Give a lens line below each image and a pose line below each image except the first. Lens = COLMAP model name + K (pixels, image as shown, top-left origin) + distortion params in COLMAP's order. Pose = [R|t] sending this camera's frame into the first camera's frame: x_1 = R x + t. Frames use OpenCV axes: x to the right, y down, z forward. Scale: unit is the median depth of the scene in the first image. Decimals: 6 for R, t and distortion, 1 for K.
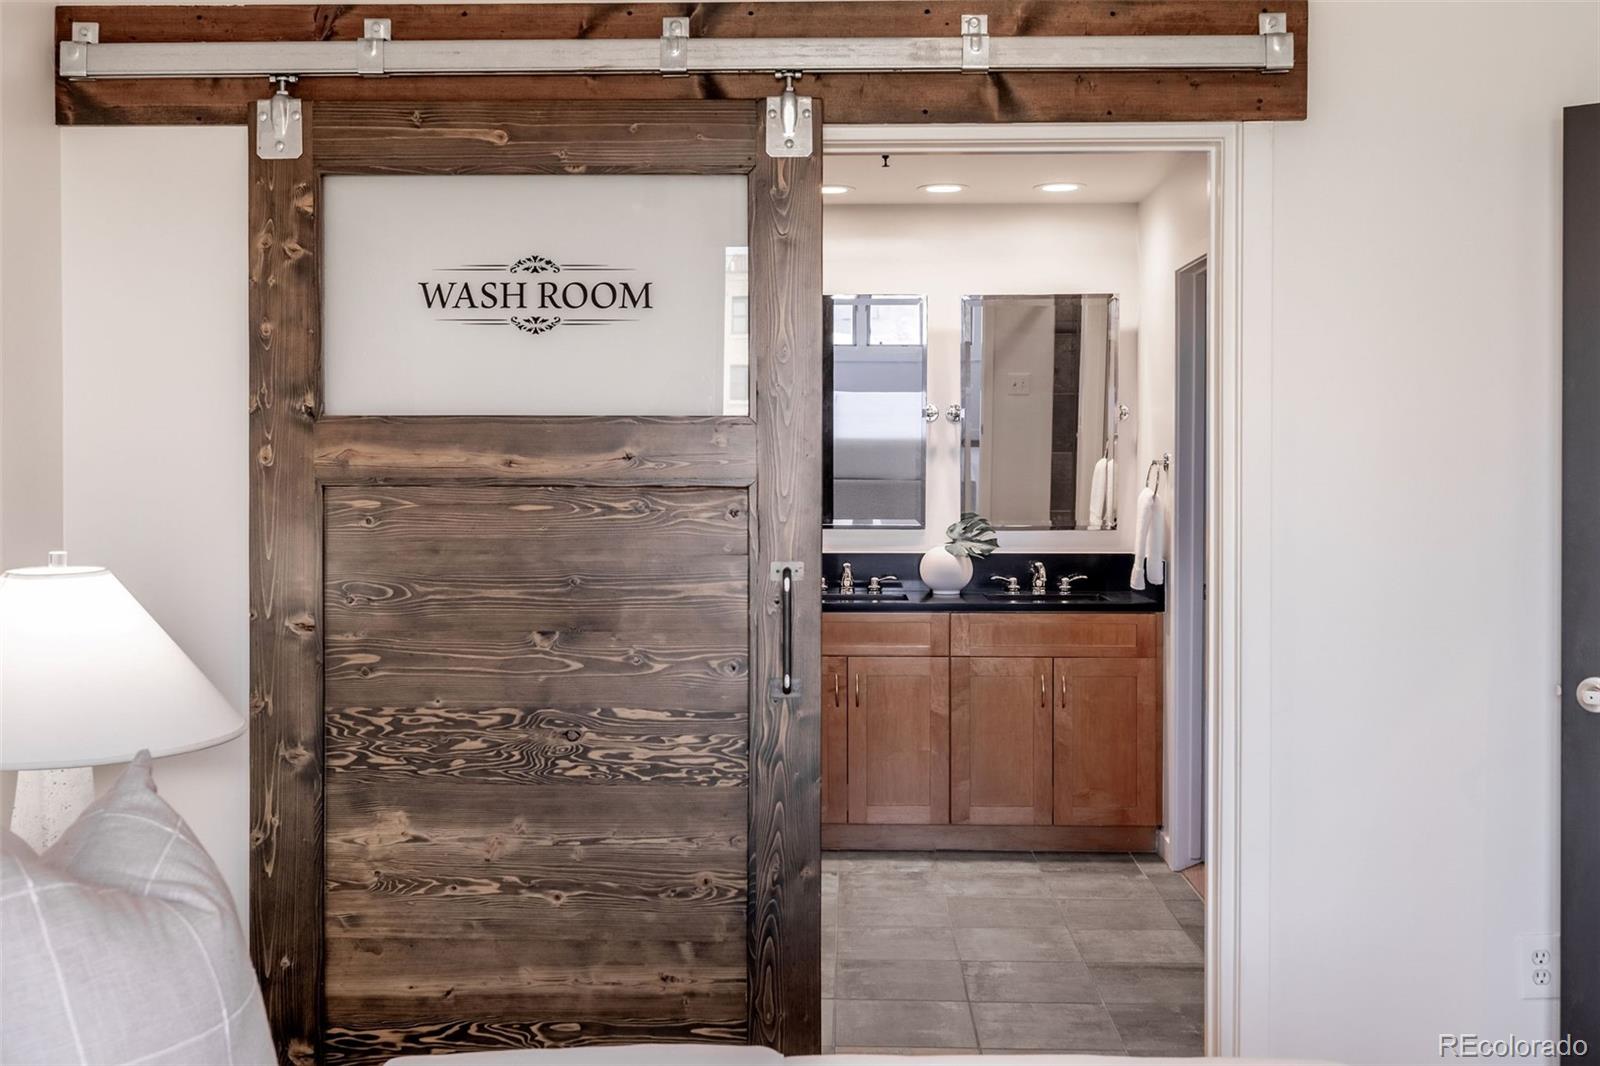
lens RADIAL K [[1609.6, 0, 798.4], [0, 1609.6, 493.9], [0, 0, 1]] dist [0.002465, -0.000903]
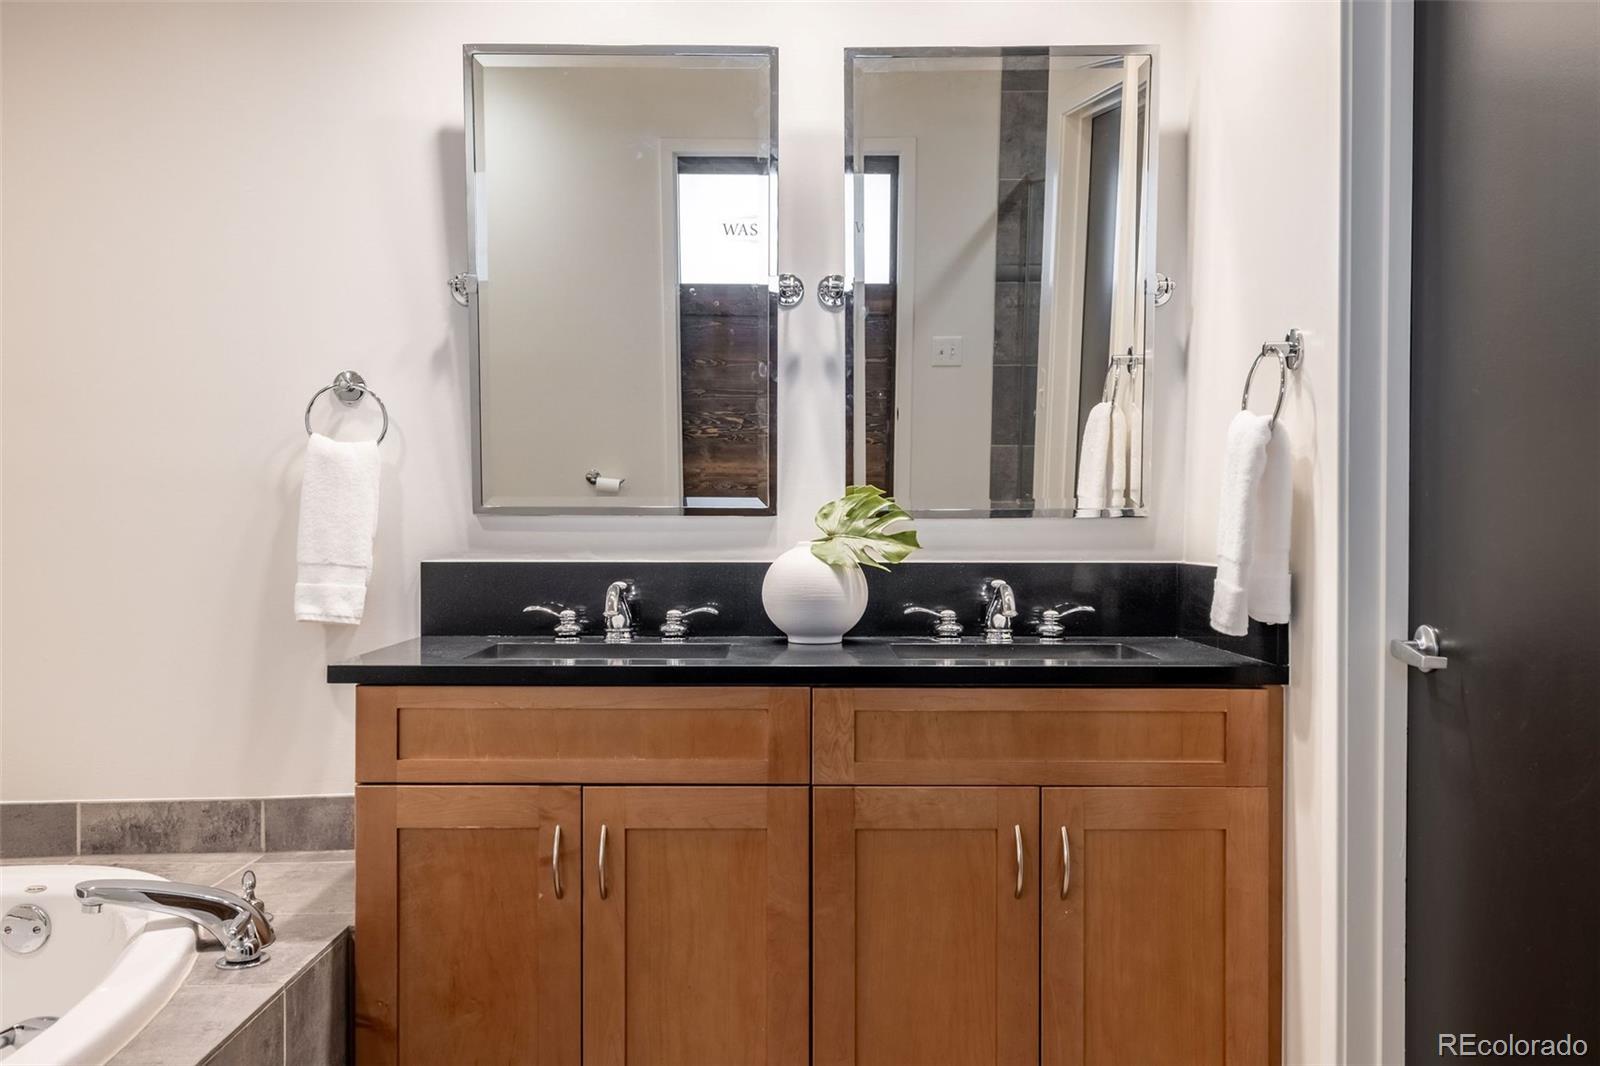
lens RADIAL K [[1341.2, 0, 800.0], [0, 1341.2, 533.0], [0, 0, 1]] dist [-0.000027, 0.000379]
pose [[0.999414, 0.001091, 0.034208, 0.073557], [-0.000735, 0.999945, -0.010437, 0.032680], [-0.034217, 0.010406, 0.999360, 0.588115]]
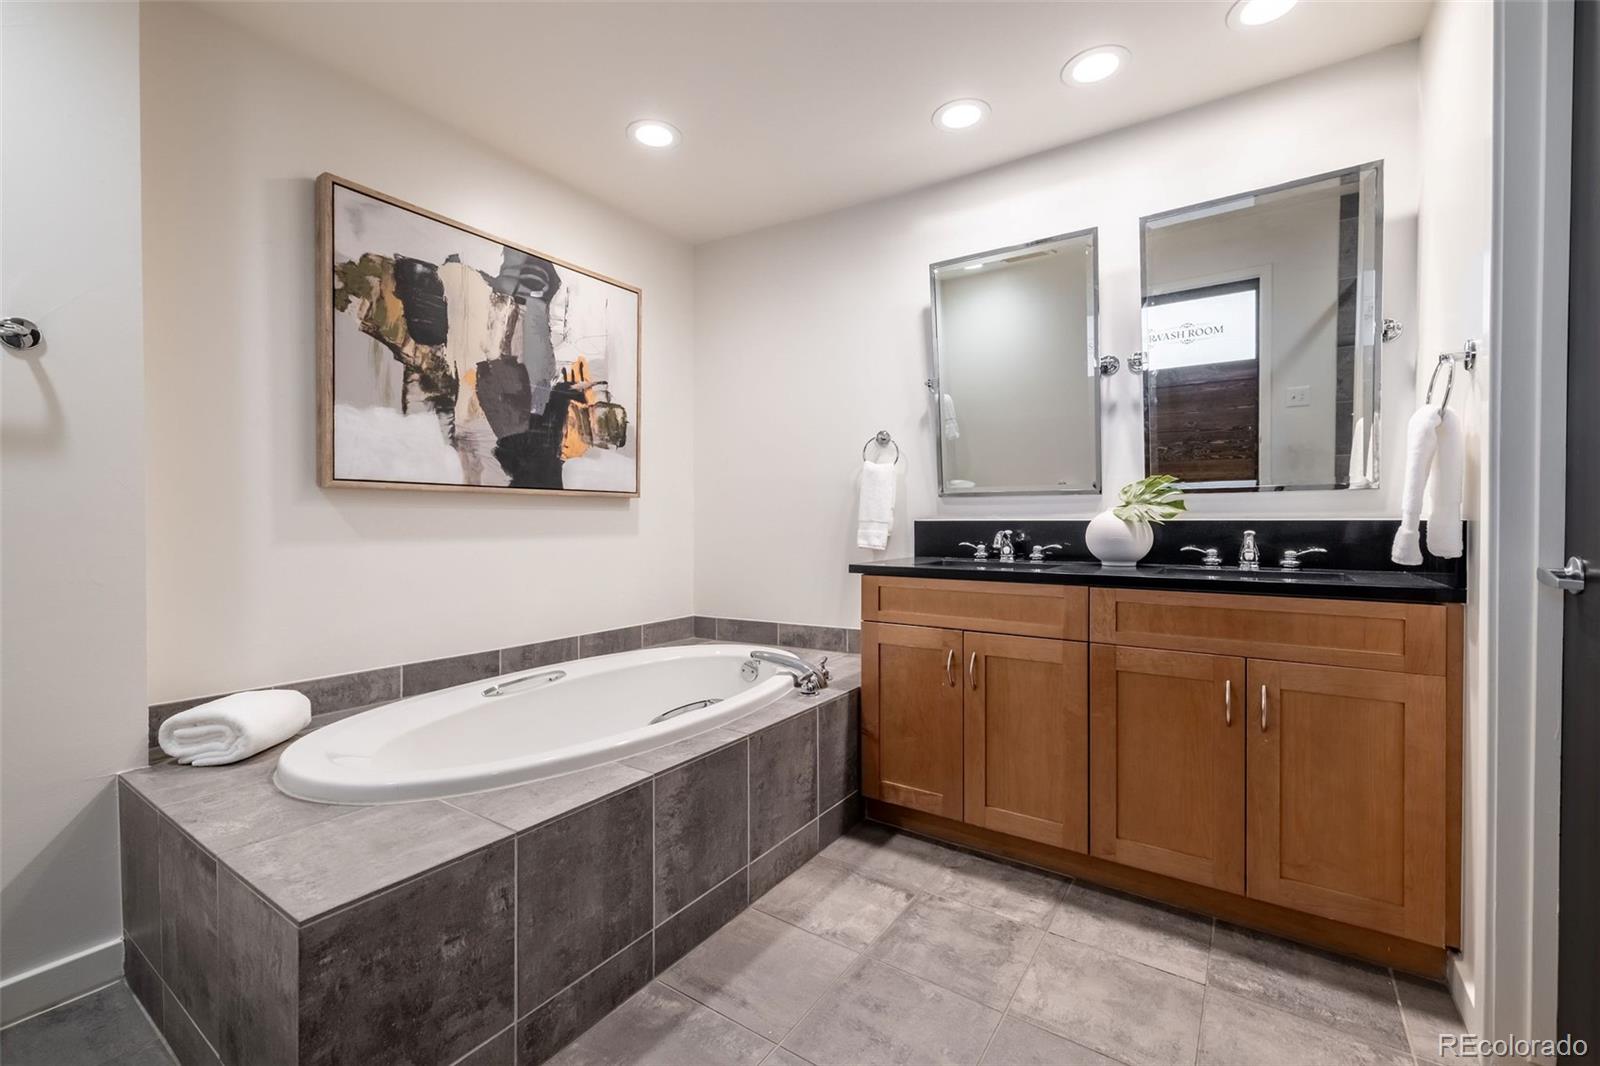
lens RADIAL K [[671.4, 0, 791.1], [0, 671.4, 525.8], [0, 0, 1]] dist [-0.000130, -0.000042]
pose [[0.842287, 0.002971, -0.539022, 0.139125], [-0.005473, 0.999980, -0.003041, 0.043015], [0.539002, 0.005511, 0.842286, 0.604604]]
